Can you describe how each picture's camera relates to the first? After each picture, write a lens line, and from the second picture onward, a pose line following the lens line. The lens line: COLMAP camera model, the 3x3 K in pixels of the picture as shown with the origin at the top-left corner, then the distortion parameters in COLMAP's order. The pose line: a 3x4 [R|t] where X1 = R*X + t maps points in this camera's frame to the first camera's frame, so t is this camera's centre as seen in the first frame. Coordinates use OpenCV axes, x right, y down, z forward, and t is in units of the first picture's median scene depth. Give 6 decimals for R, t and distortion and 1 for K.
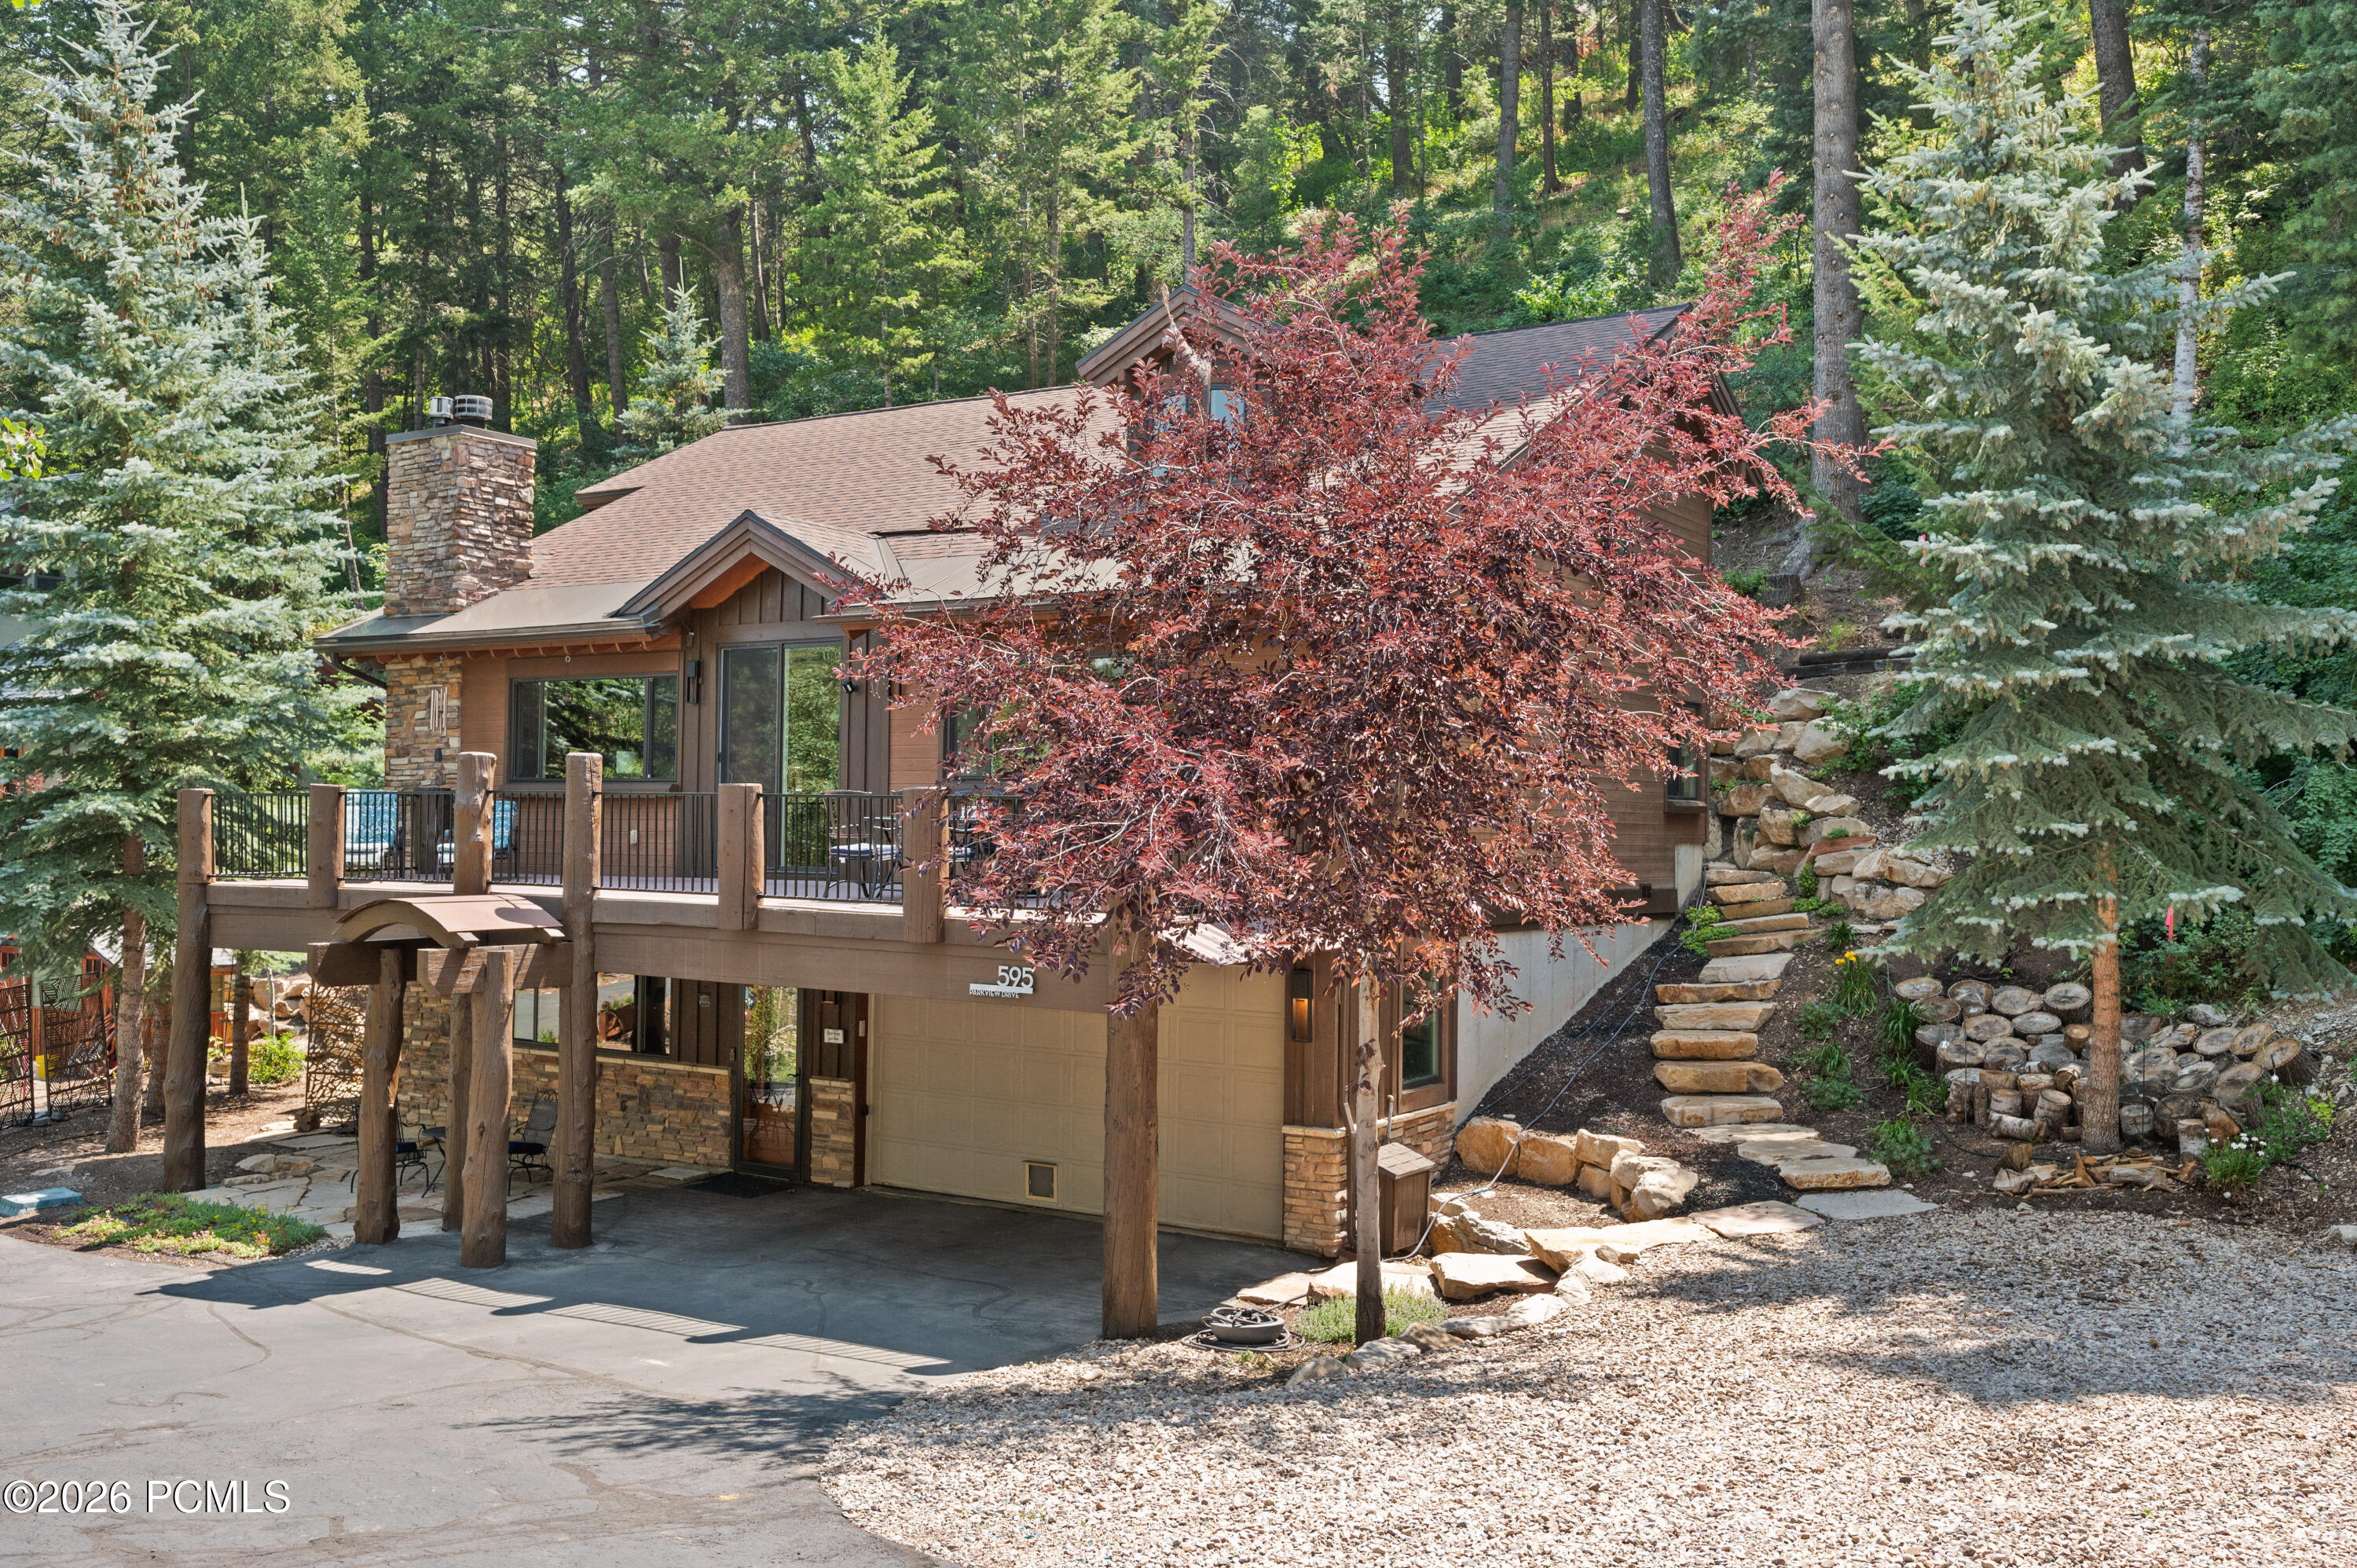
lens RADIAL K [[2075.5, 0, 1178.5], [0, 2075.5, 784.0], [0, 0, 1]] dist [-0.008636, 0.009419]
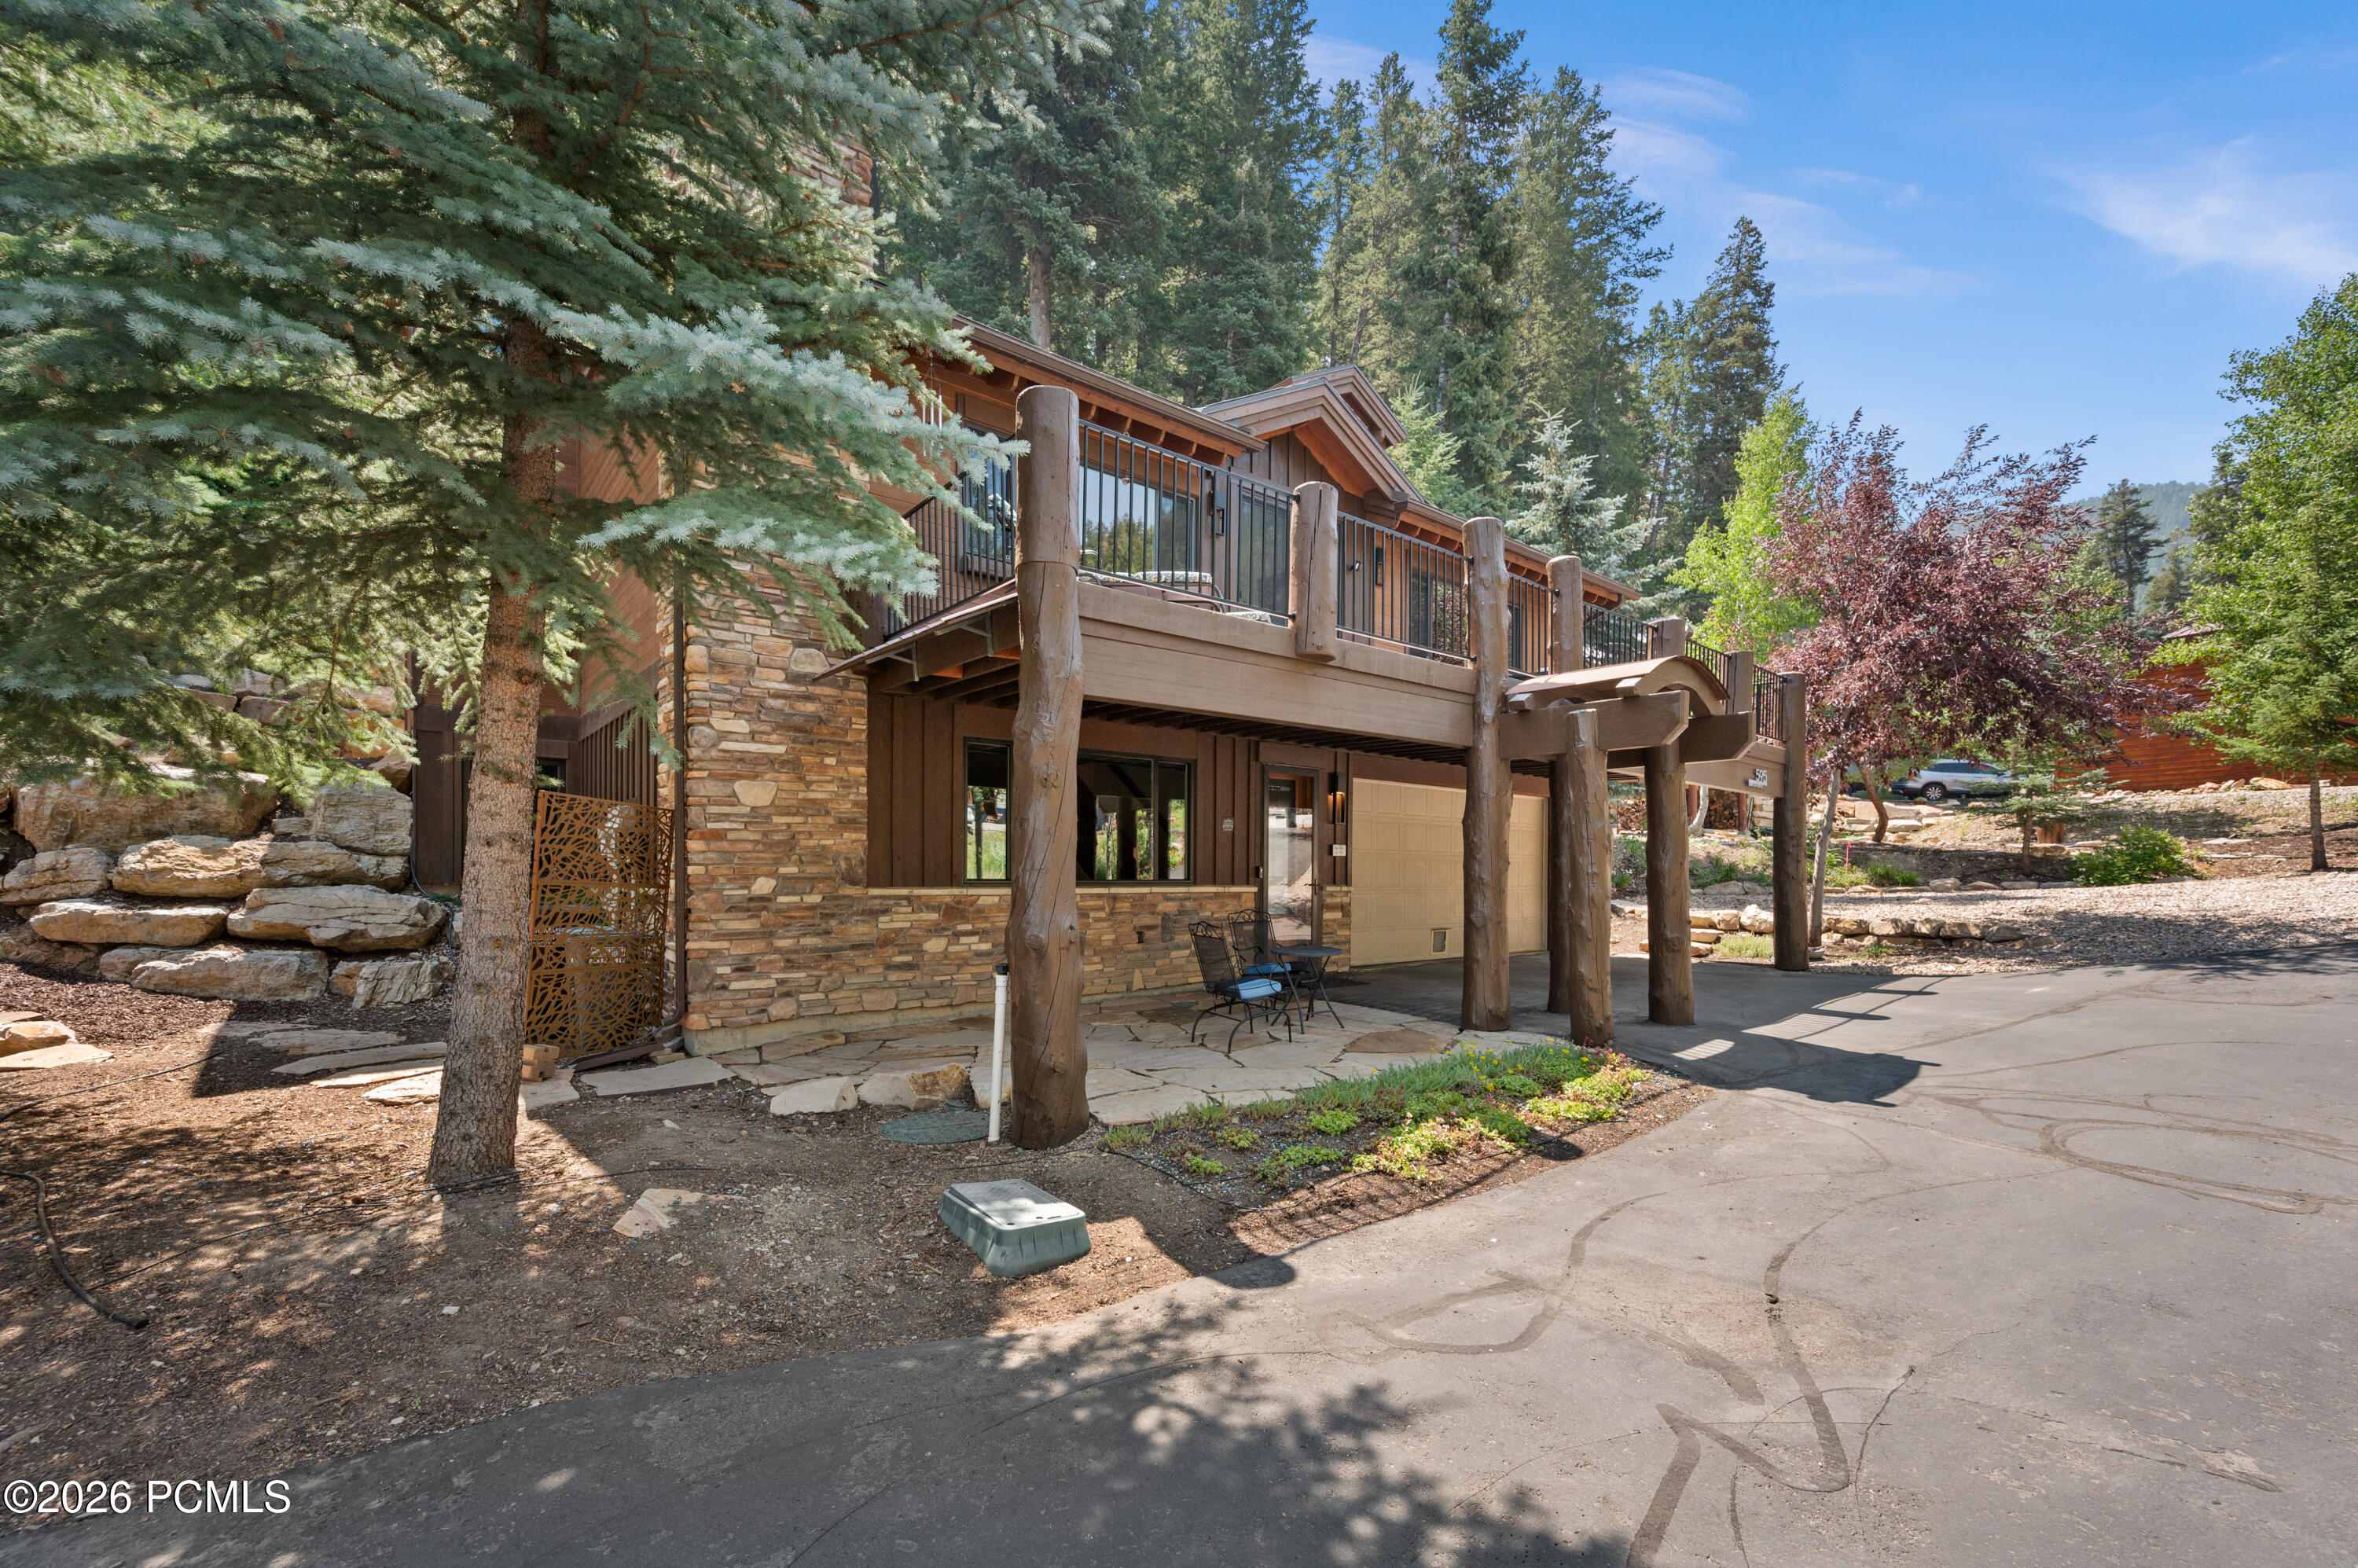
lens RADIAL K [[976.0, 0, 1171.4], [0, 976.0, 821.1], [0, 0, 1]] dist [-0.001277, -0.000028]
pose [[0.295808, 0.042732, 0.954291, -0.712584], [-0.018572, 0.999067, -0.038980, 0.122521], [-0.955067, -0.006192, 0.296326, 0.879969]]
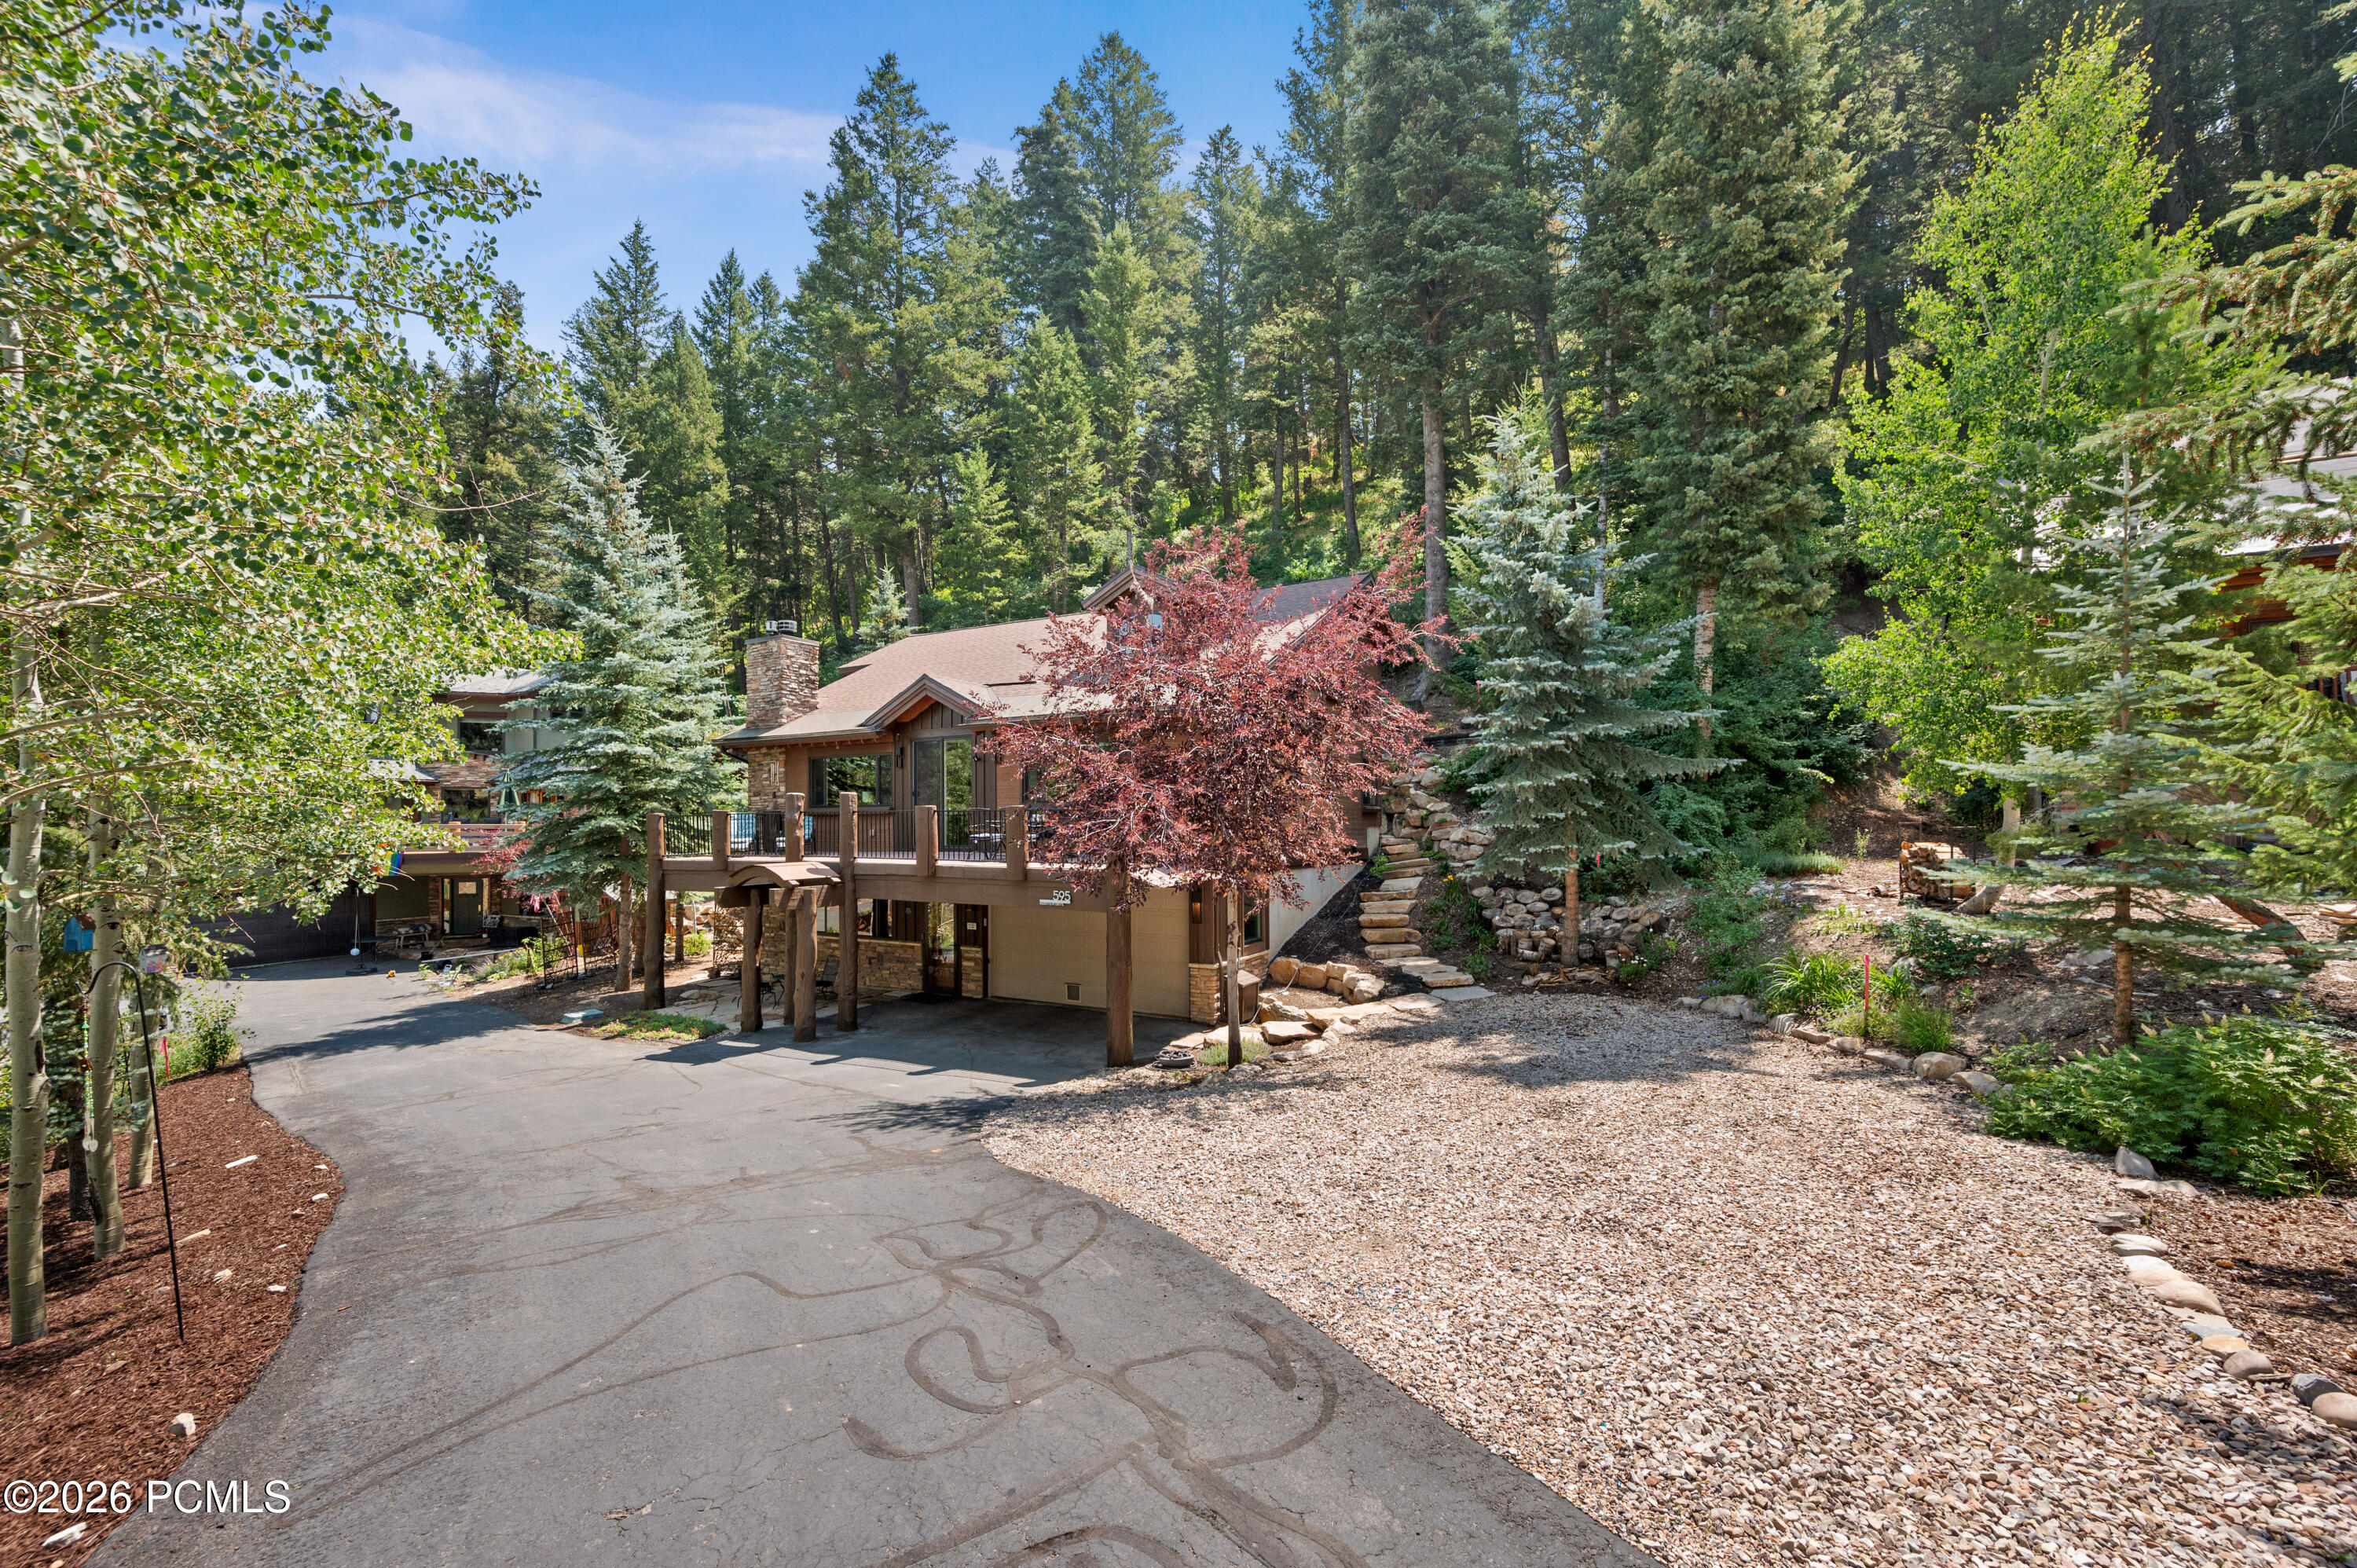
lens RADIAL K [[975.6, 0, 1170.9], [0, 975.6, 821.1], [0, 0, 1]] dist [-0.001277, -0.000028]
pose [[0.998710, -0.018643, 0.047224, -0.009931], [0.017793, 0.999673, 0.018356, 0.001213], [-0.047551, -0.017492, 0.998716, 0.010958]]
